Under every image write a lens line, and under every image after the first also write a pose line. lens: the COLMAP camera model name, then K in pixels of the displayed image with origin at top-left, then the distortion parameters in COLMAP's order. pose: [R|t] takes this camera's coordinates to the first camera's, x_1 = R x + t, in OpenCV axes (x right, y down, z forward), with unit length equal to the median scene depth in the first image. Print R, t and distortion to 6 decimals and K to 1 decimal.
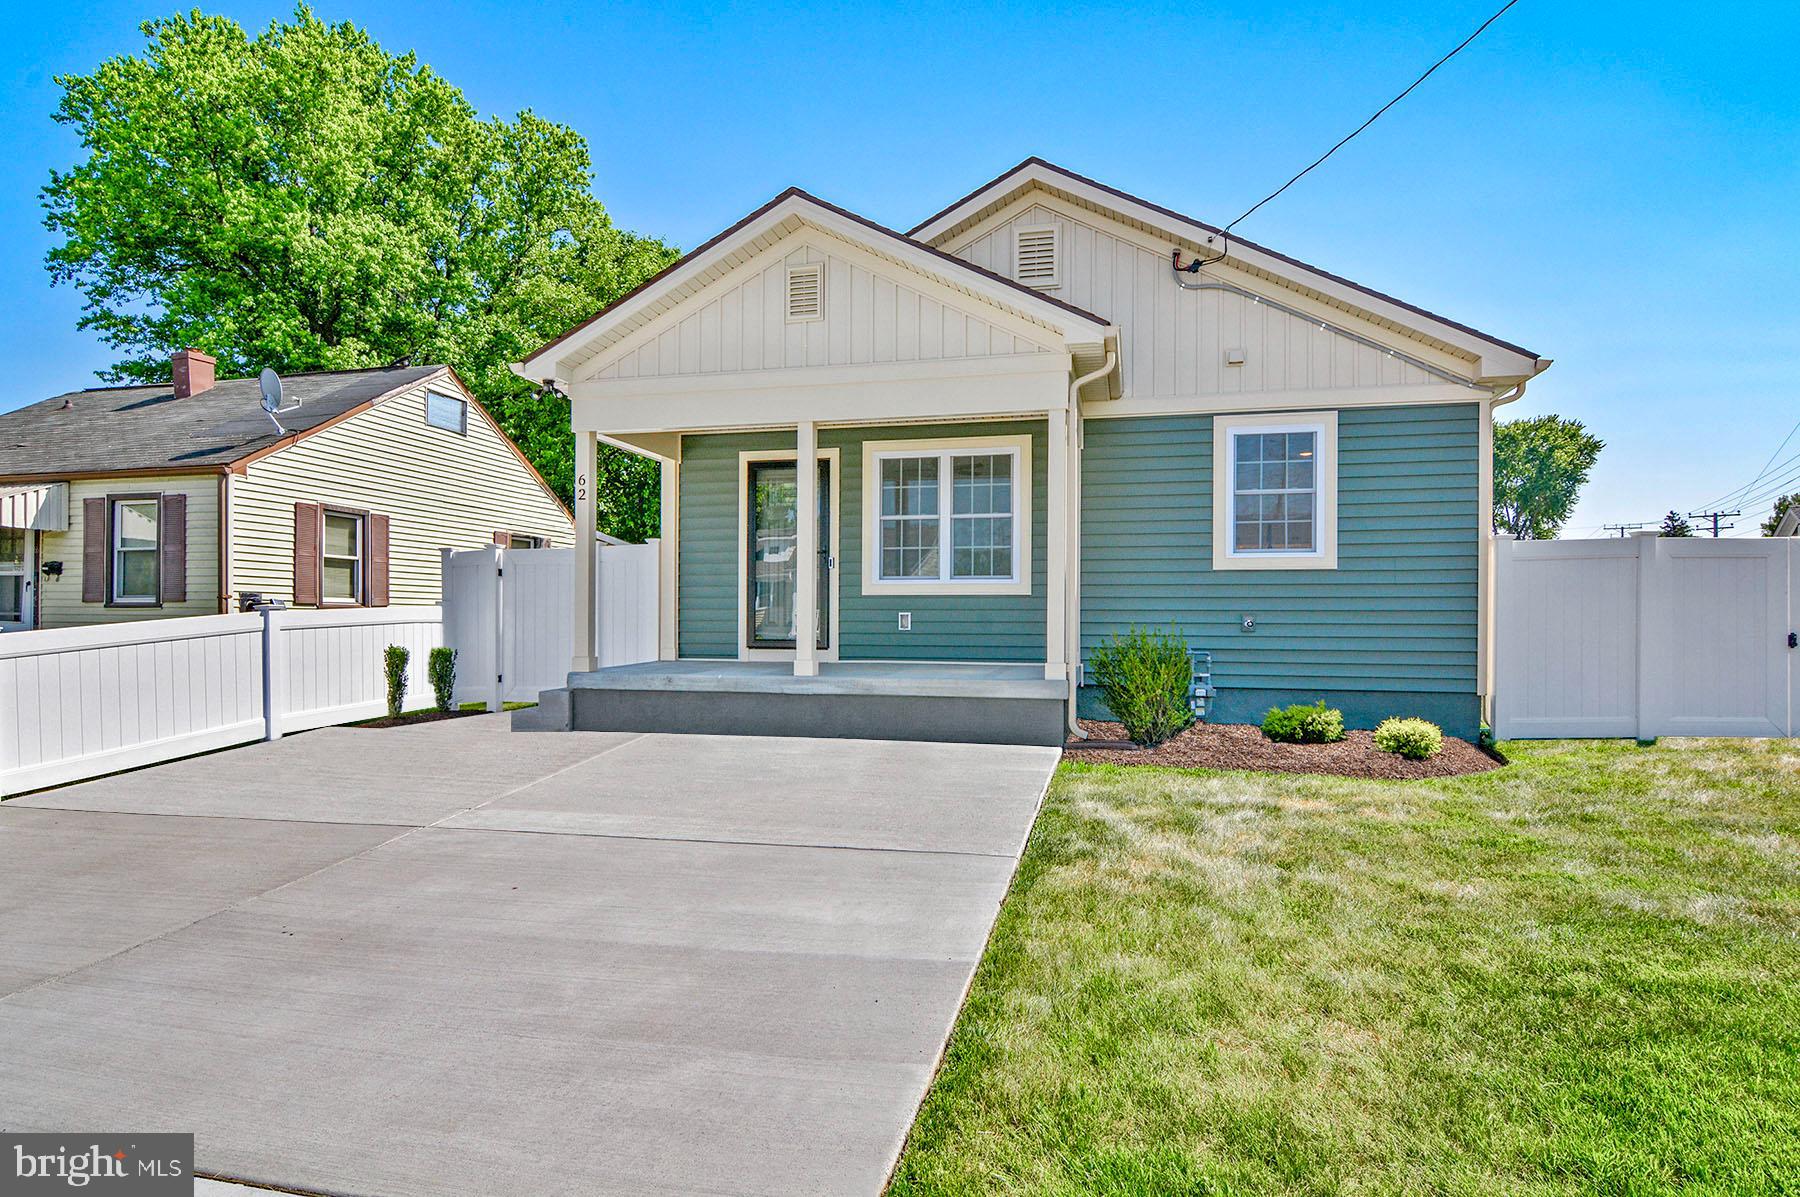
lens RADIAL K [[1007.3, 0, 900.0], [0, 1007.3, 598.5], [0, 0, 1]] dist [-0.015050, -0.002941]
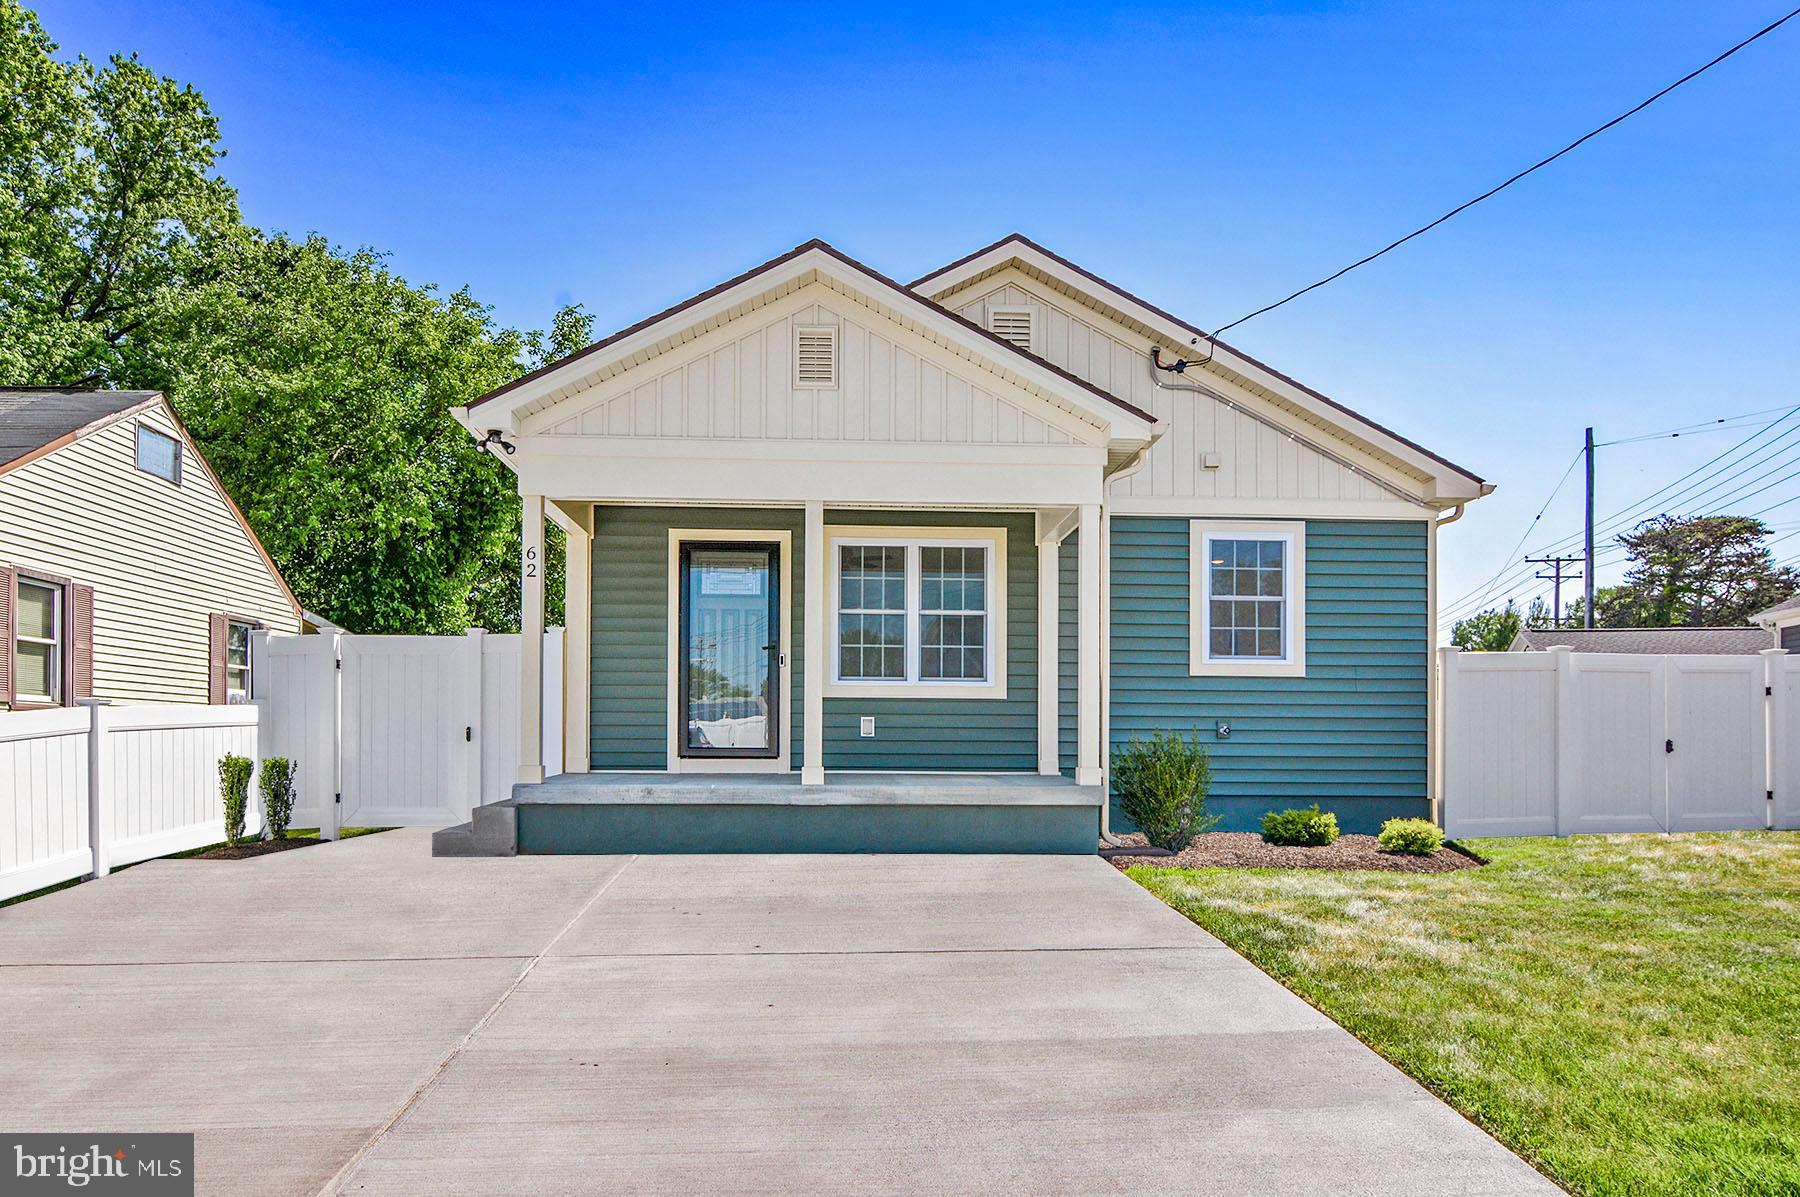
lens RADIAL K [[1184.3, 0, 901.7], [0, 1184.3, 705.2], [0, 0, 1]] dist [-0.008969, -0.003866]
pose [[0.956655, 0.011219, 0.291009, -0.287928], [-0.008737, 0.999914, -0.009829, 0.014077], [-0.291094, 0.006861, 0.956670, -0.025610]]
